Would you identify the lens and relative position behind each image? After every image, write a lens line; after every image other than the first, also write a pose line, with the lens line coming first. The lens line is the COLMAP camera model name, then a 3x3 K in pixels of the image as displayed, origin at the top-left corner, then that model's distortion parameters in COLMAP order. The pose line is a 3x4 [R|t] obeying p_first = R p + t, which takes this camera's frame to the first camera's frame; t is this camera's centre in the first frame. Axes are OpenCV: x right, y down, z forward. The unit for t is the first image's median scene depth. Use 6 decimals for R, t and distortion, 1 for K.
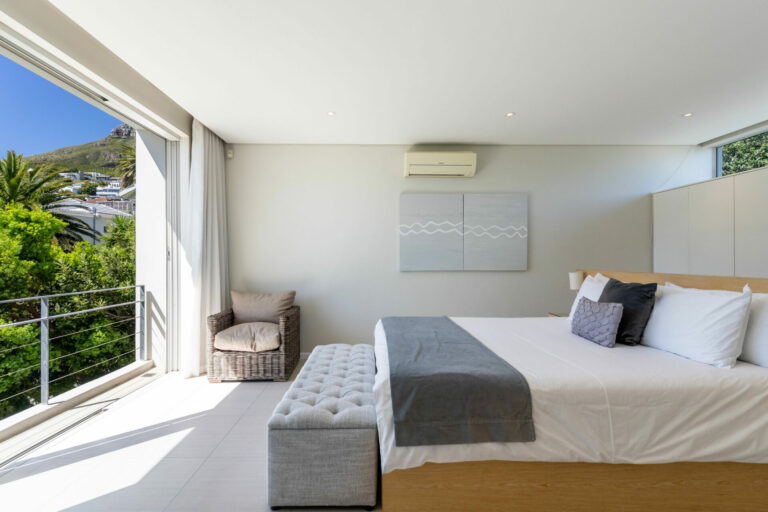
lens RADIAL K [[369.8, 0, 389.0], [0, 369.8, 257.8], [0, 0, 1]] dist [-0.000009, -0.000684]
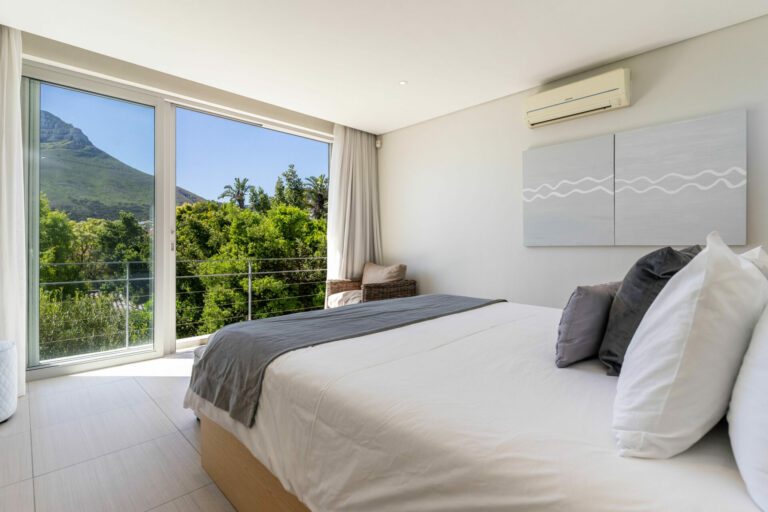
lens RADIAL K [[369.8, 0, 390.4], [0, 369.8, 244.5], [0, 0, 1]] dist [-0.000009, -0.000684]
pose [[0.696193, -0.005984, -0.717829, 0.414359], [0.005442, 0.999981, -0.003058, 0.033483], [0.717834, -0.001778, 0.696212, 0.228026]]
